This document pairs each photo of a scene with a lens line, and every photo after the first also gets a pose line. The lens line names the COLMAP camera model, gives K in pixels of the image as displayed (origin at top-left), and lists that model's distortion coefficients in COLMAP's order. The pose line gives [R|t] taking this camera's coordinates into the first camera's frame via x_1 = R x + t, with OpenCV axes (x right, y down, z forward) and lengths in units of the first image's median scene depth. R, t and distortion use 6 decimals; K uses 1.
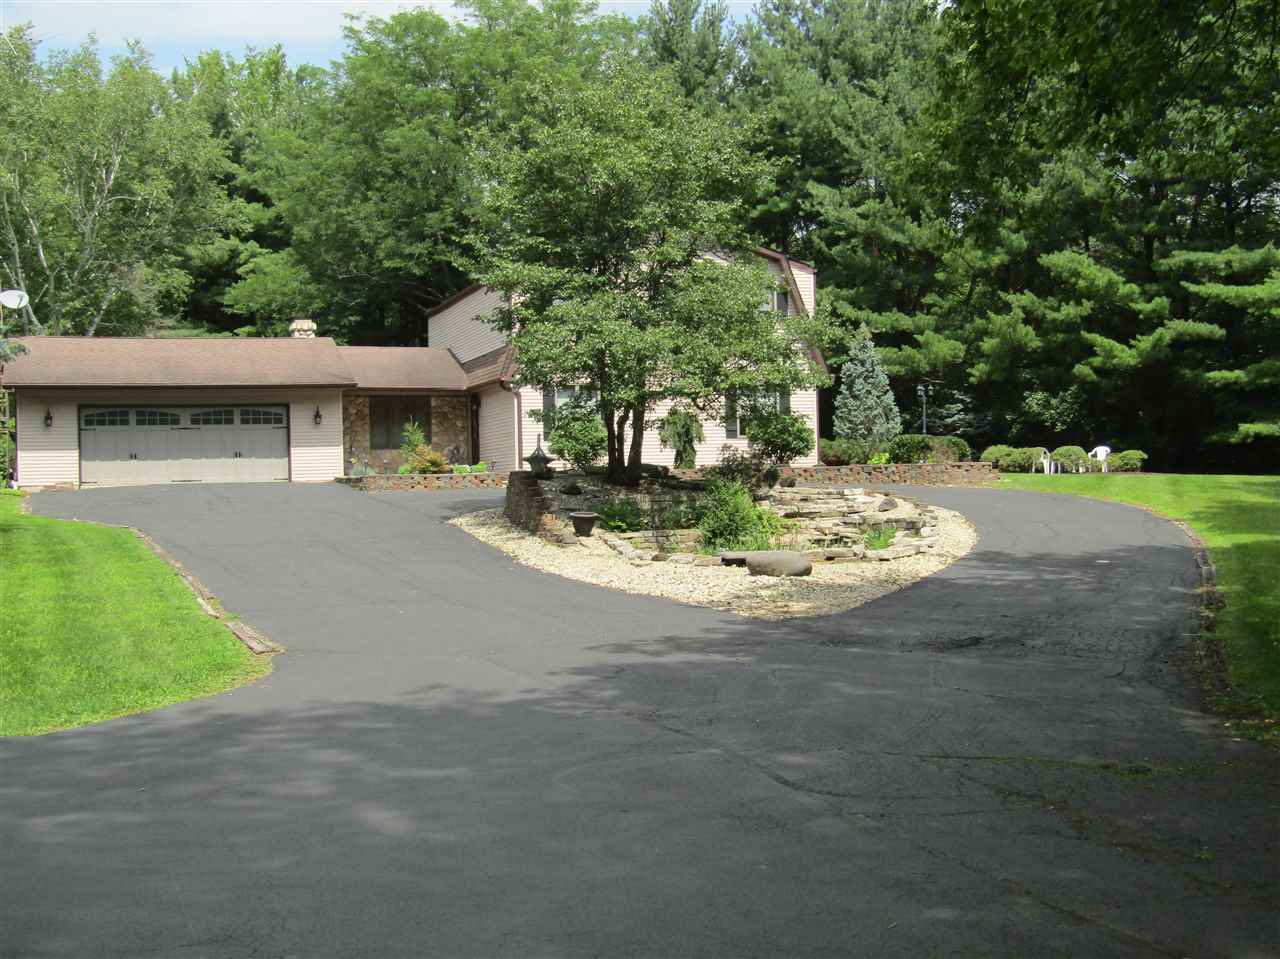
lens RADIAL K [[1792.6, 0, 637.0], [0, 1792.6, 479.5], [0, 0, 1]] dist [0.003787, 0.003389]
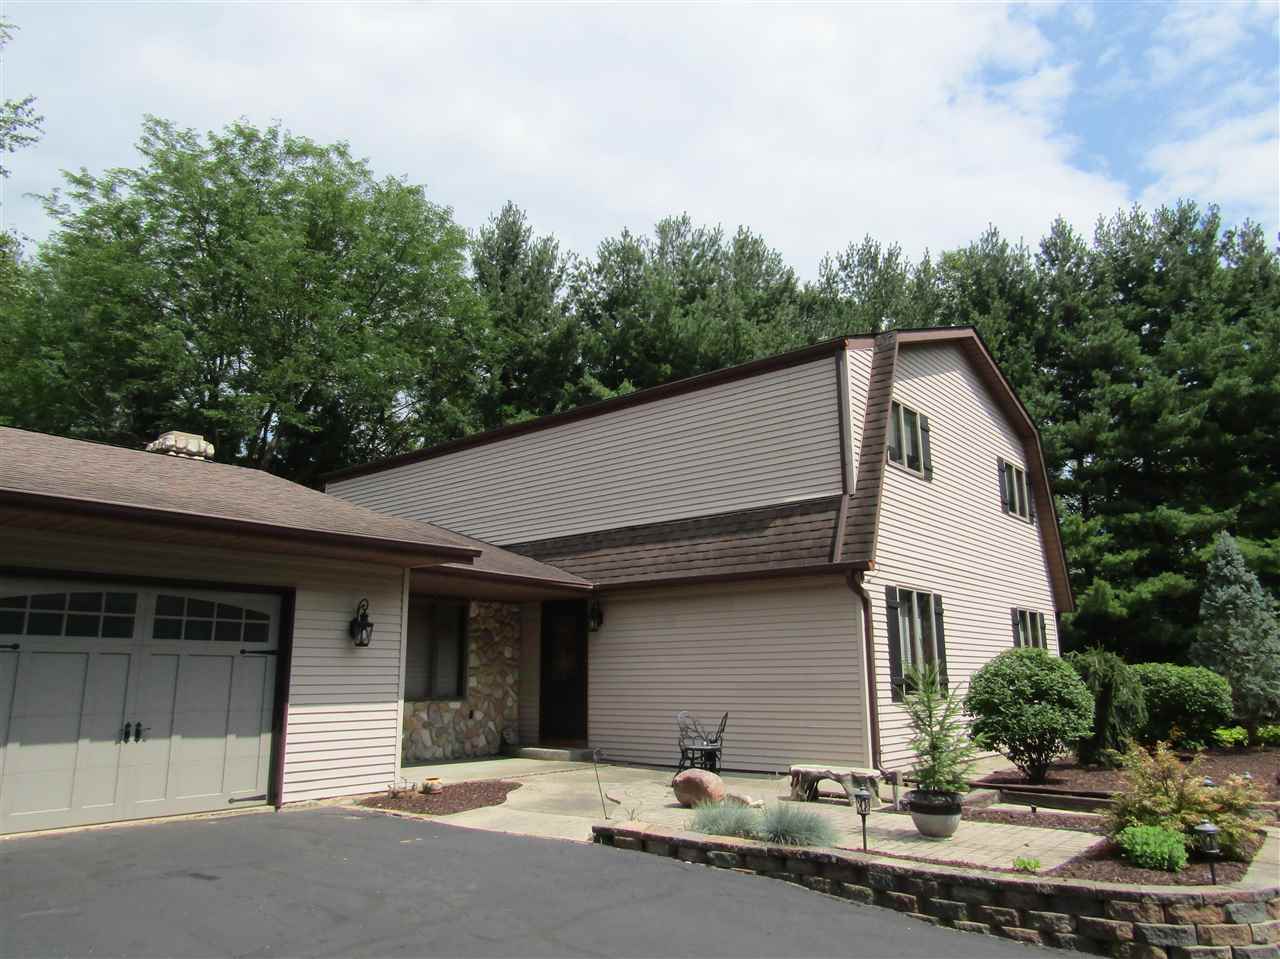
lens RADIAL K [[914.7, 0, 648.9], [0, 914.7, 477.1], [0, 0, 1]] dist [-0.000774, 0.005745]
pose [[0.828925, 0.140859, 0.541334, -0.239964], [-0.019774, 0.974548, -0.223305, -0.023489], [-0.559010, 0.174399, 0.810612, 0.794196]]
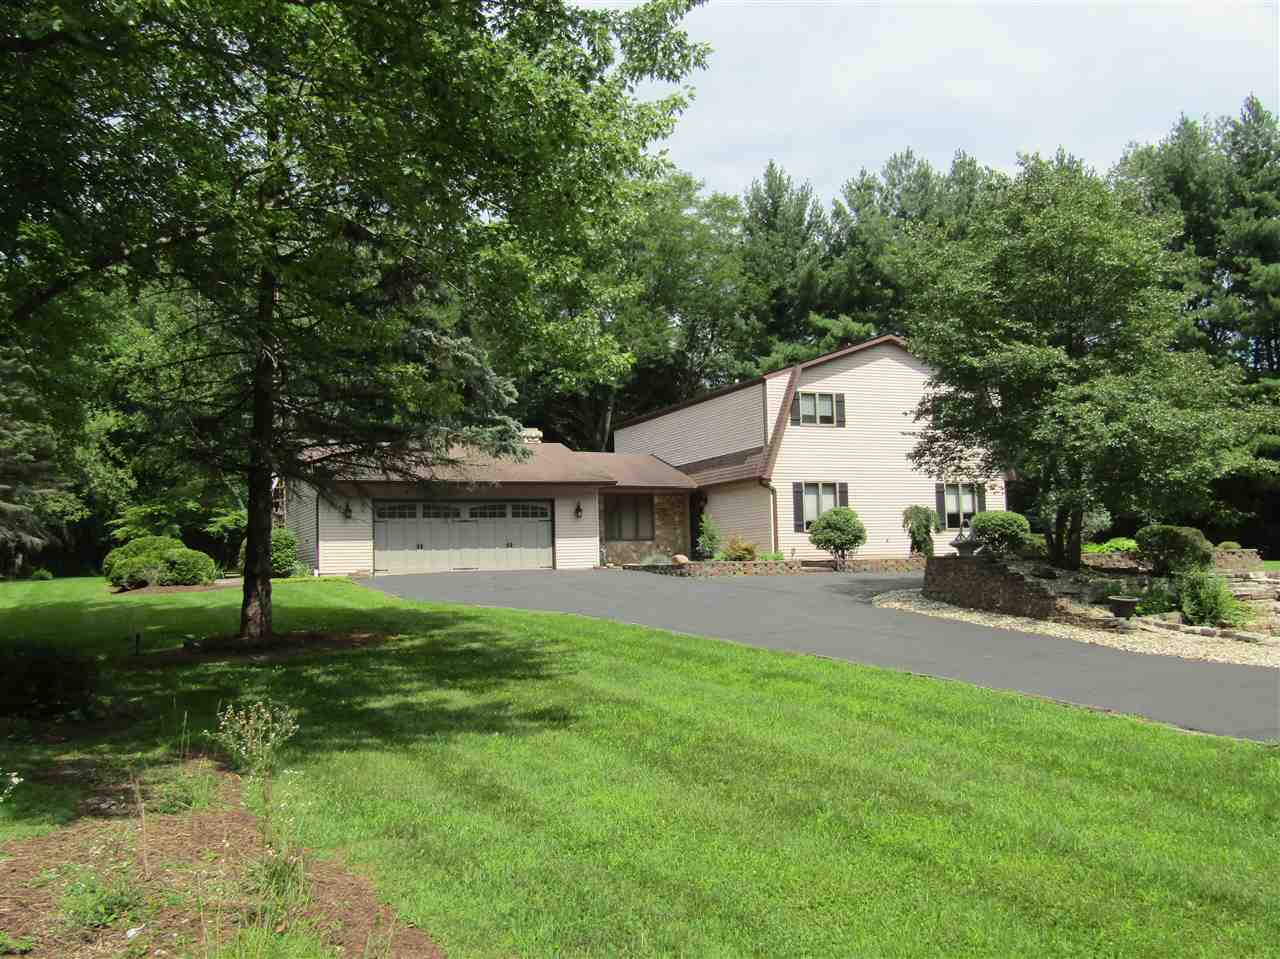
lens RADIAL K [[1277.7, 0, 640.0], [0, 1277.7, 479.5], [0, 0, 1]] dist [-0.018572, 0.000108]
pose [[0.994871, 0.004988, 0.101026, -0.220824], [0.002272, 0.997430, -0.071612, 0.002472], [-0.101124, 0.071474, 0.992303, 0.204483]]
